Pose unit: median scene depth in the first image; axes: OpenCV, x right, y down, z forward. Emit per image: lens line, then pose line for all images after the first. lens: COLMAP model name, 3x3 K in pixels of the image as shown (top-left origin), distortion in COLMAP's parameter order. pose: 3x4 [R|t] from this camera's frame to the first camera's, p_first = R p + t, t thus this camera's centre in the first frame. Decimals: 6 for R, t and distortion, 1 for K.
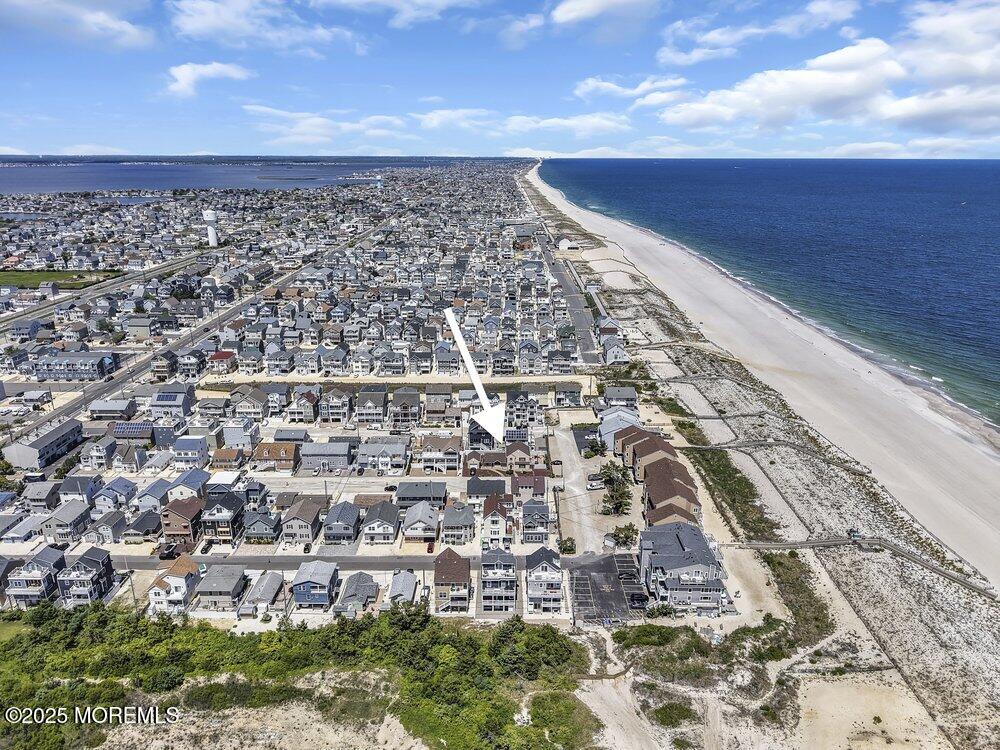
lens RADIAL K [[672.1, 0, 495.5], [0, 672.1, 375.8], [0, 0, 1]] dist [0.000856, -0.002853]
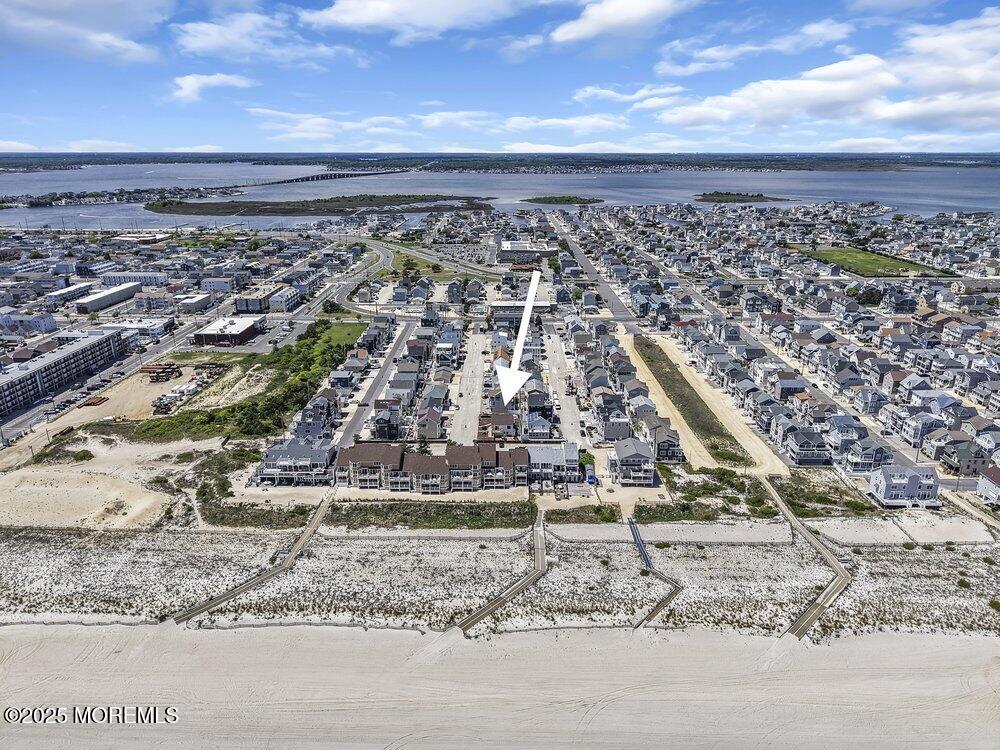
lens RADIAL K [[672.1, 0, 495.5], [0, 672.1, 375.8], [0, 0, 1]] dist [0.000856, -0.002853]
pose [[0.002886, 0.313523, -0.949576, 1.075763], [-0.323575, 0.898787, 0.295770, -0.281142], [0.946198, 0.306406, 0.104042, 0.859988]]
